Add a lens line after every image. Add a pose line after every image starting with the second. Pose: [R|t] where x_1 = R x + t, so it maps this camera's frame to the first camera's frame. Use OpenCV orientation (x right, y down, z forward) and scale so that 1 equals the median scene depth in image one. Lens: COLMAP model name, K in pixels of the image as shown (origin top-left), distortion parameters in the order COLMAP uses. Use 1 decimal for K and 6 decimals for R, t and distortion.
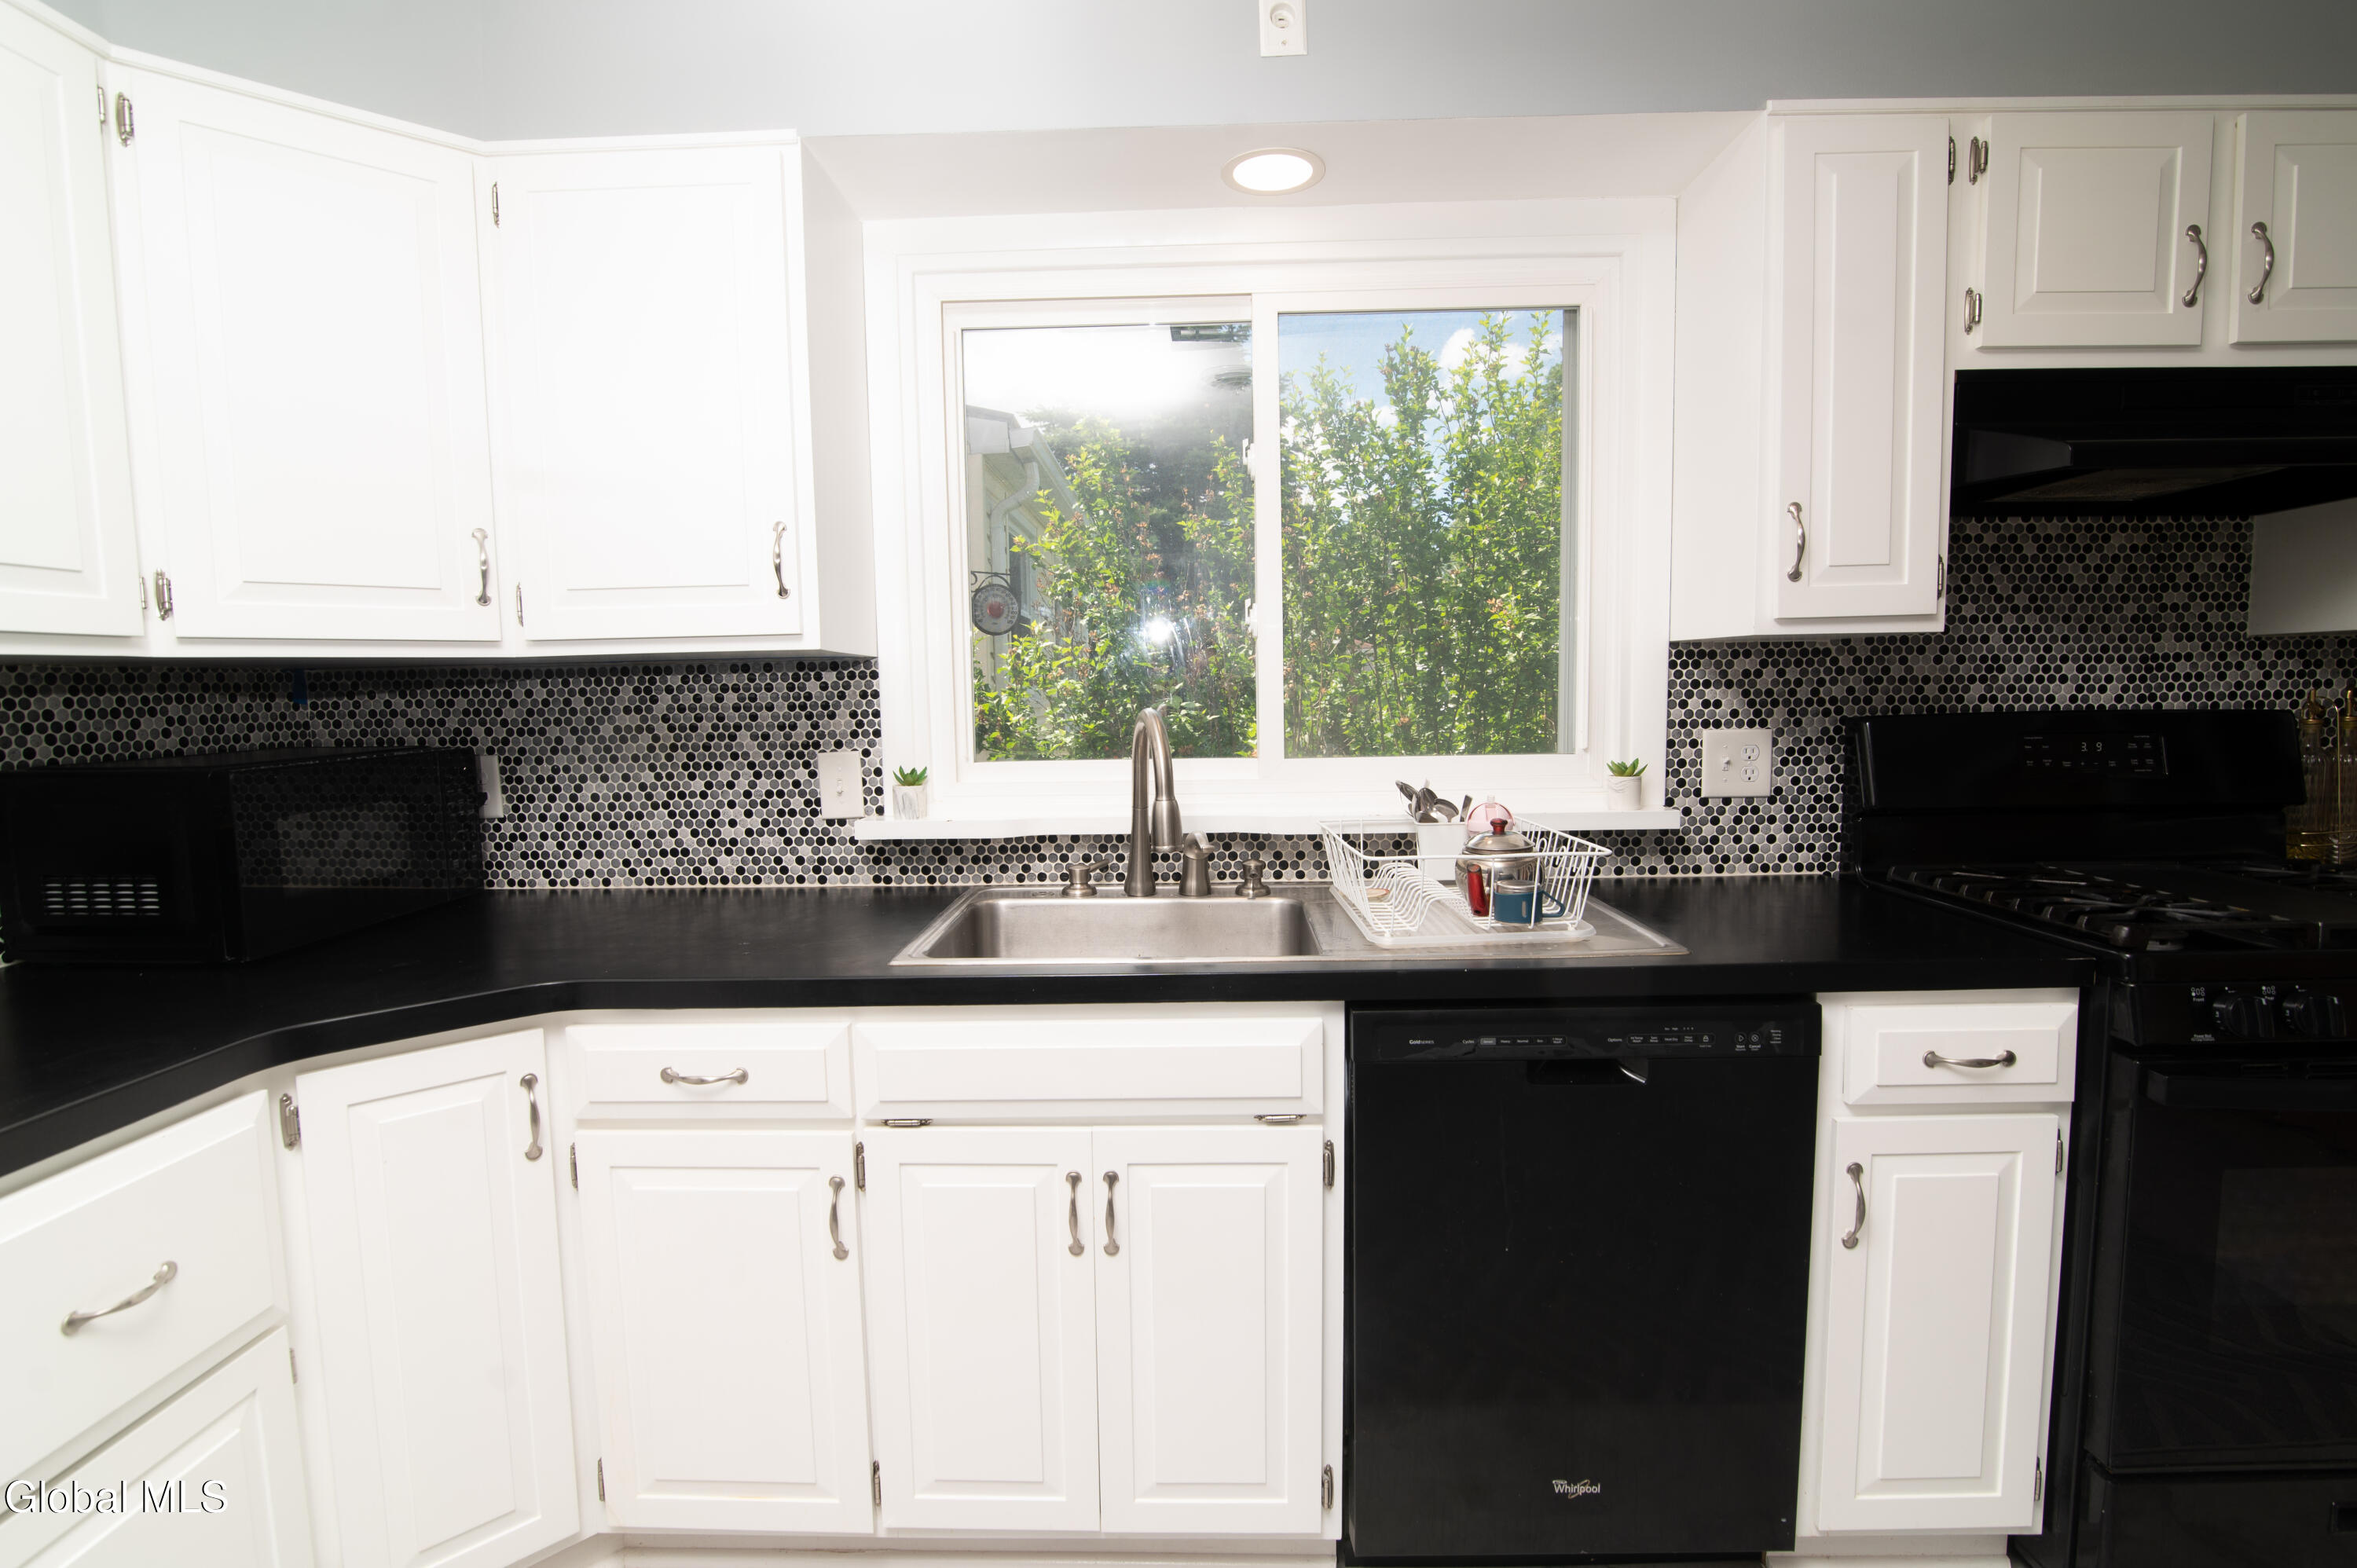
lens RADIAL K [[1124.6, 0, 1178.5], [0, 1124.6, 784.0], [0, 0, 1]] dist [-0.017693, -0.000424]
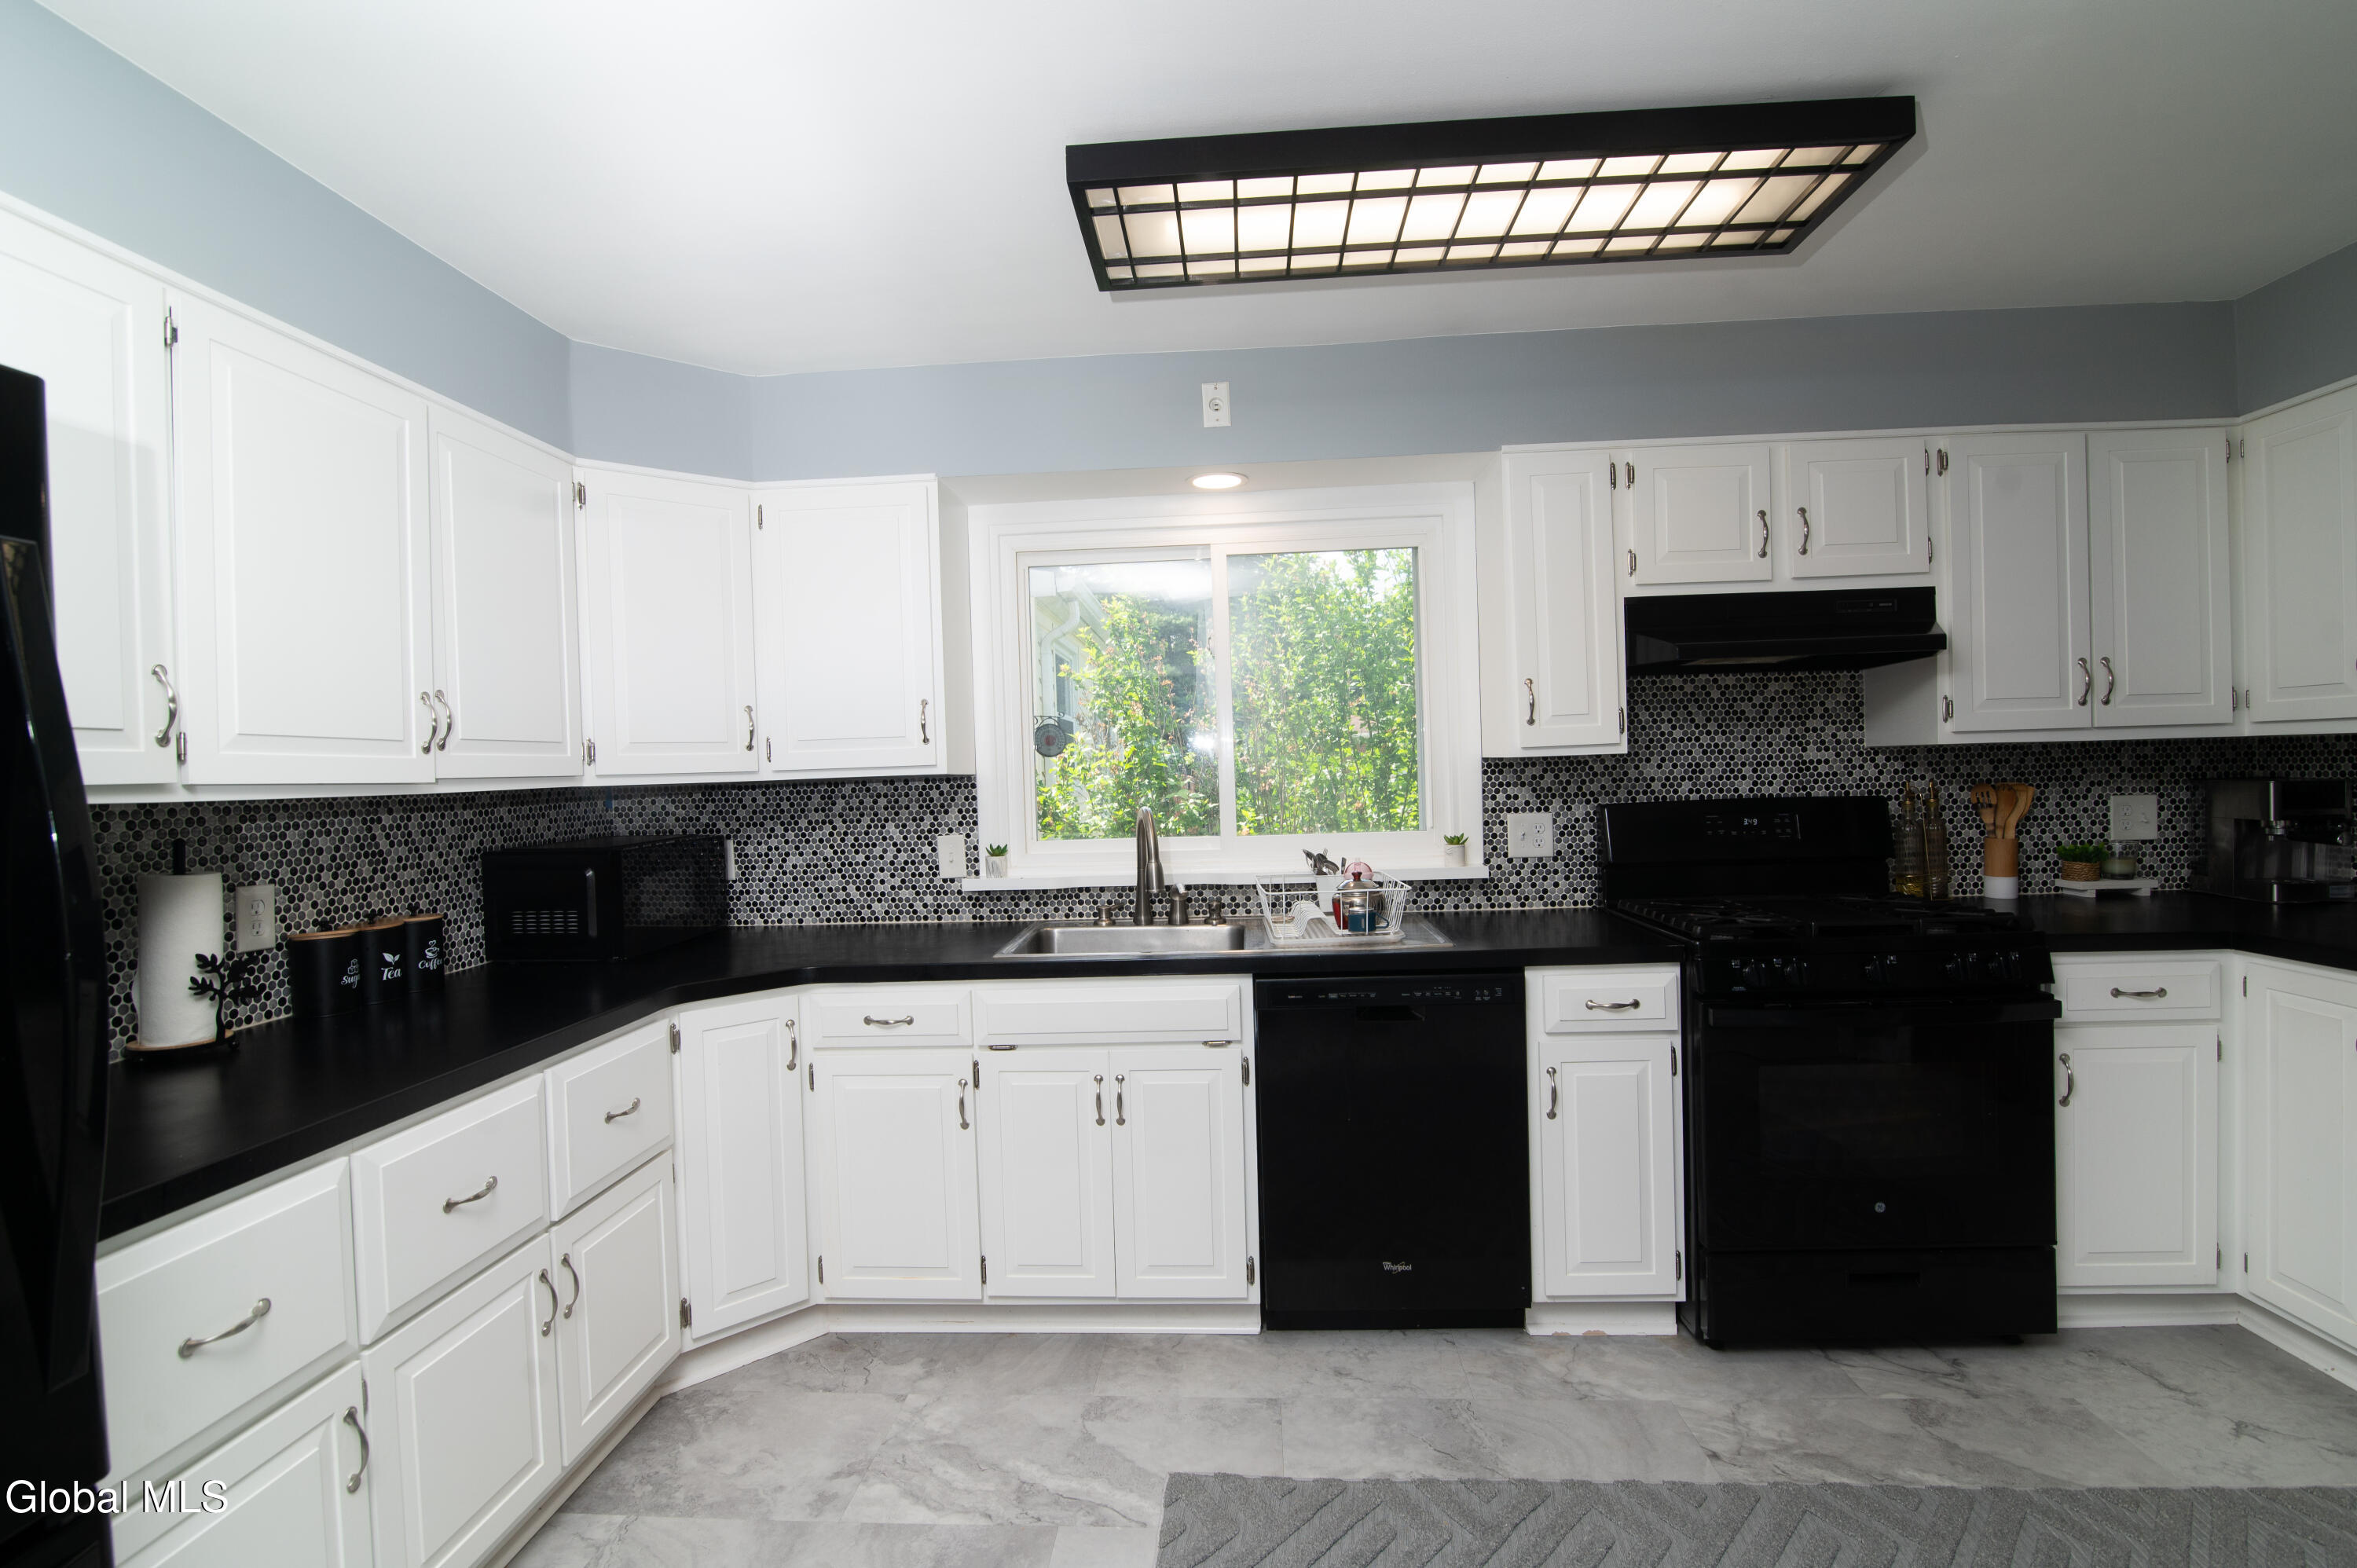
lens RADIAL K [[1124.6, 0, 1178.5], [0, 1124.6, 784.0], [0, 0, 1]] dist [-0.017693, -0.000424]
pose [[0.999126, -0.013998, -0.039380, 0.078583], [0.011192, 0.997444, -0.070570, 0.014764], [0.040267, 0.070067, 0.996729, -0.568141]]
